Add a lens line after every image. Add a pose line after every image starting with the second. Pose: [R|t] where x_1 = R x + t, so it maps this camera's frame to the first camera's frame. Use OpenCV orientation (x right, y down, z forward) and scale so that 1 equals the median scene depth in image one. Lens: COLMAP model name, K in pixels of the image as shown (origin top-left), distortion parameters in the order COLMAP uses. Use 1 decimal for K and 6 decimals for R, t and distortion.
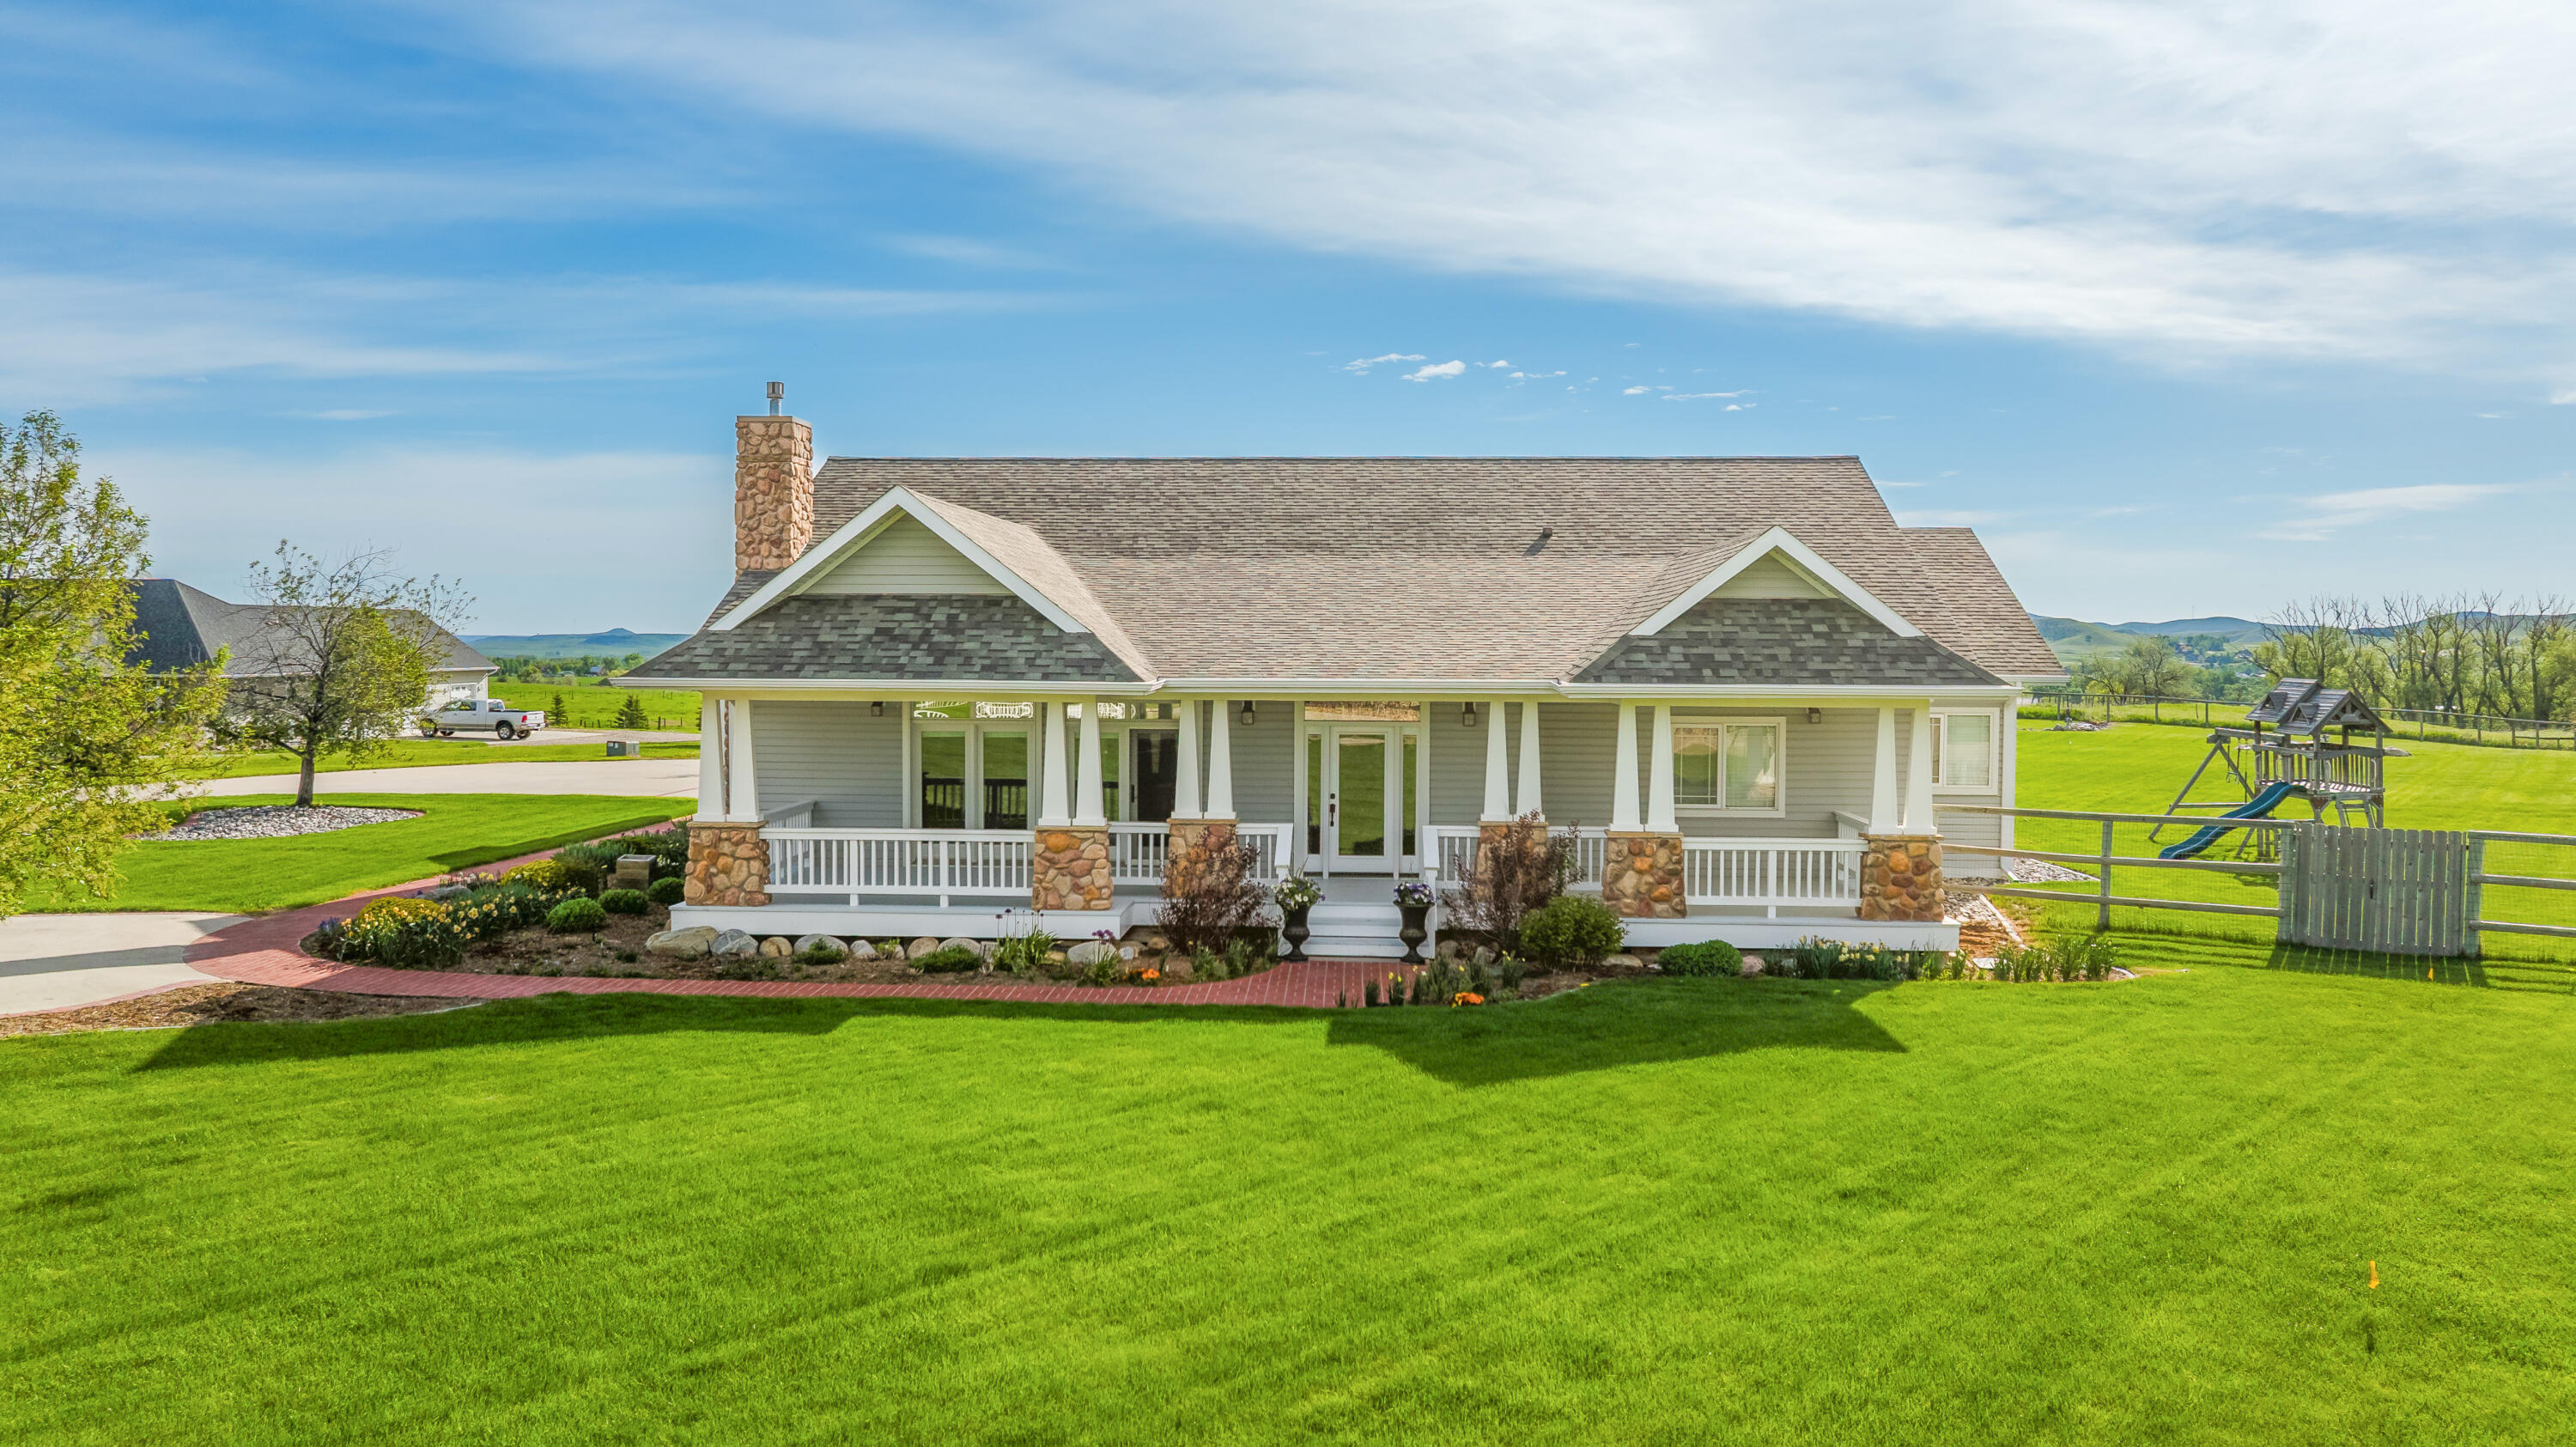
lens RADIAL K [[1867.7, 0, 1288.0], [0, 1867.7, 723.5], [0, 0, 1]] dist [0.004478, -0.003034]
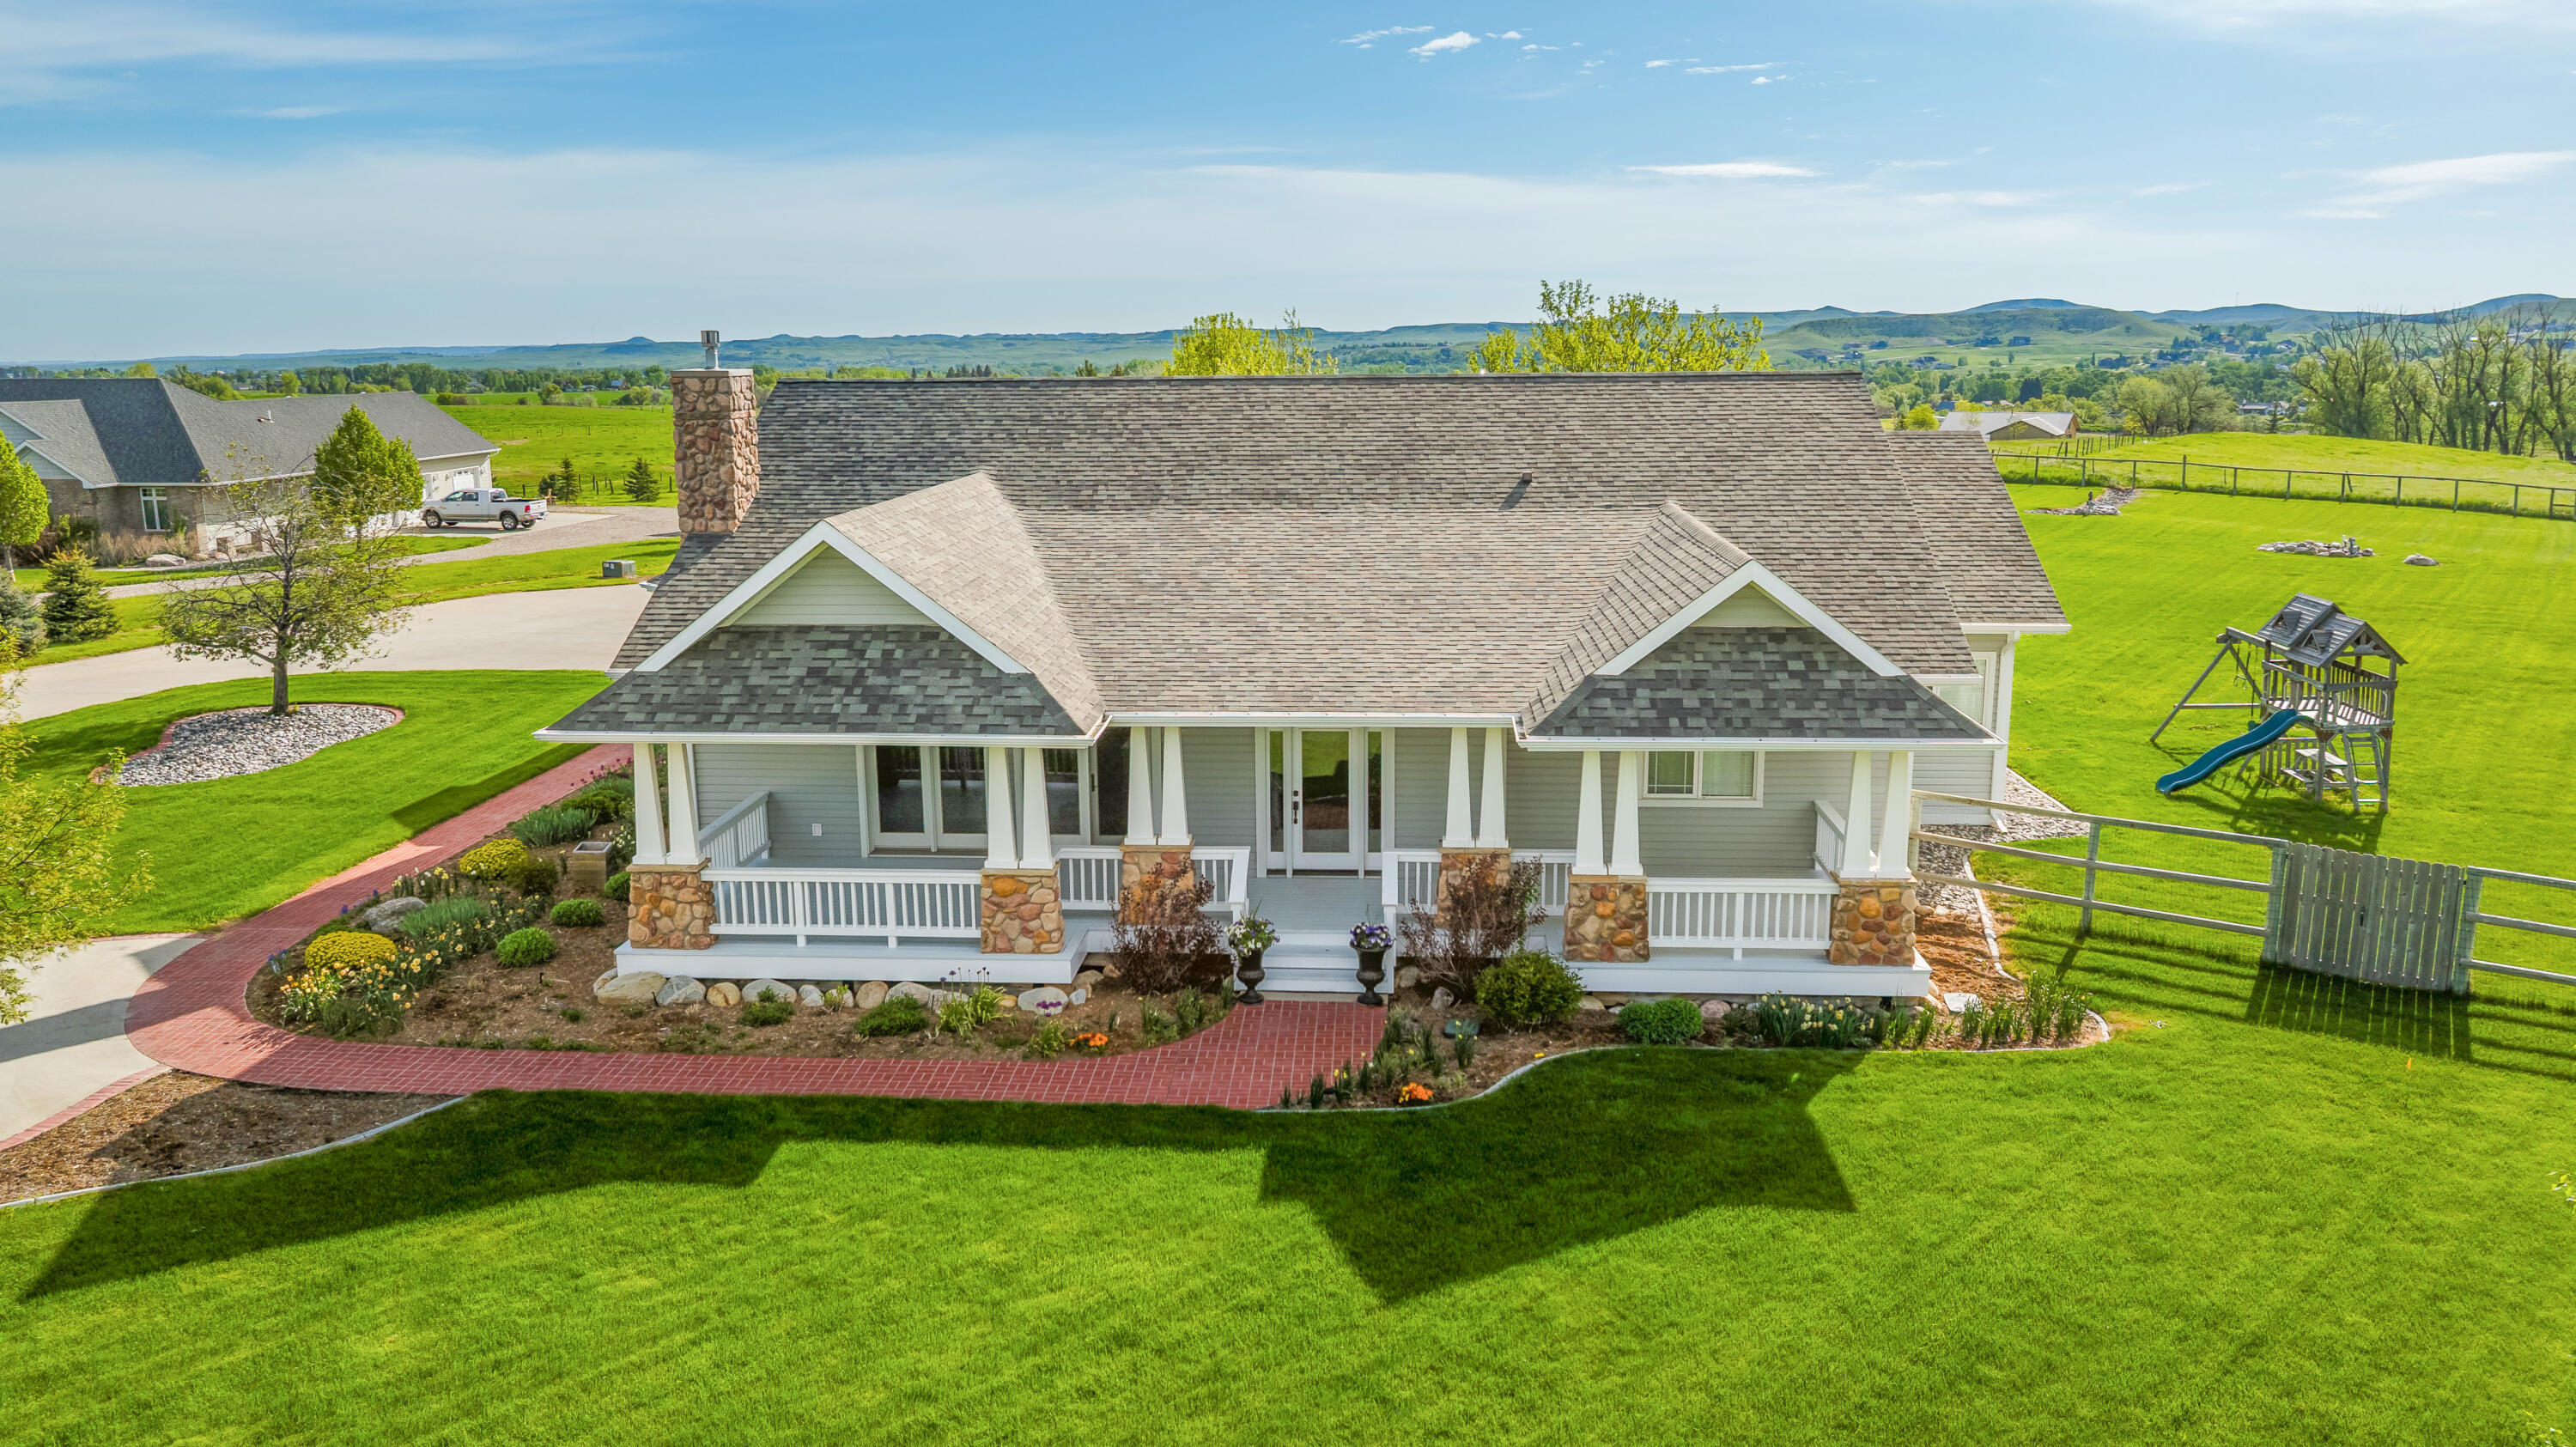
lens RADIAL K [[1854.3, 0, 1286.6], [0, 1854.3, 713.1], [0, 0, 1]] dist [0.000238, 0.004299]
pose [[0.999806, -0.010324, -0.016798, 0.040419], [0.012823, 0.987638, 0.156225, -0.172740], [0.014977, -0.156410, 0.987579, 0.060196]]
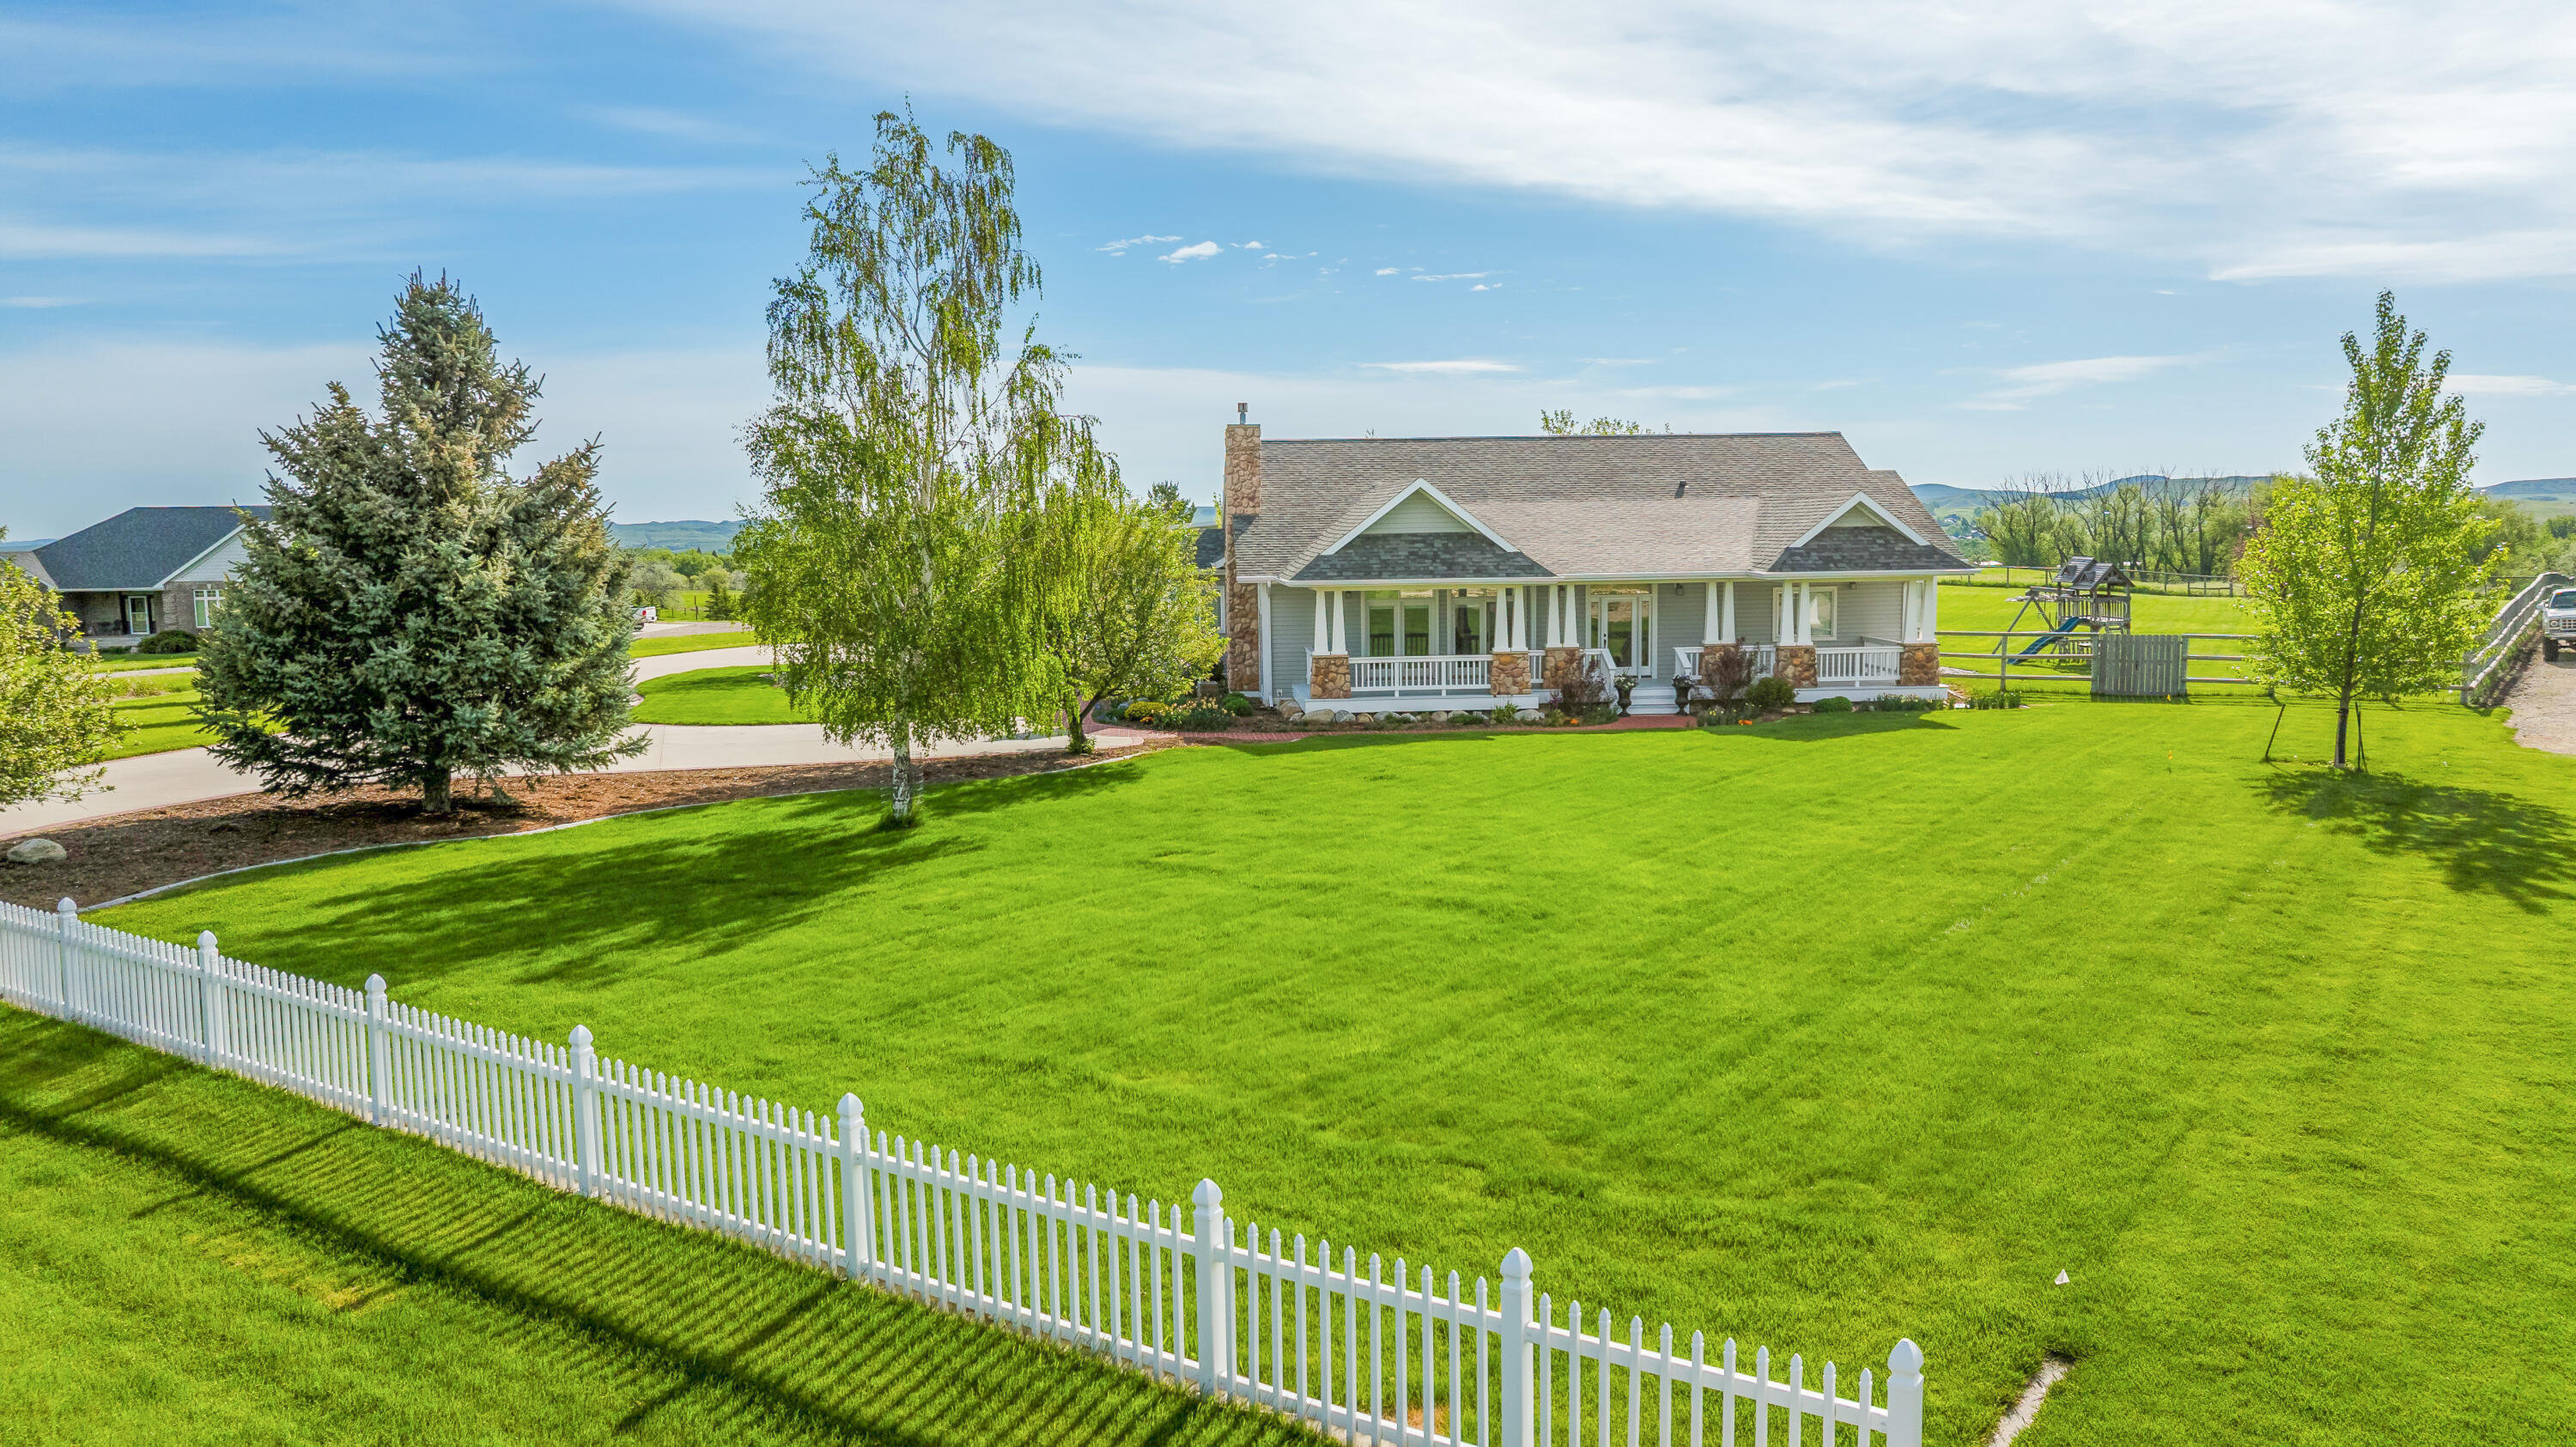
lens RADIAL K [[1817.3, 0, 1269.7], [0, 1817.3, 735.8], [0, 0, 1]] dist [0.004280, -0.000975]
pose [[0.992803, -0.033806, 0.114889, -0.580657], [0.025254, 0.996857, 0.075094, -0.006215], [-0.117067, -0.071652, 0.990536, -0.846621]]
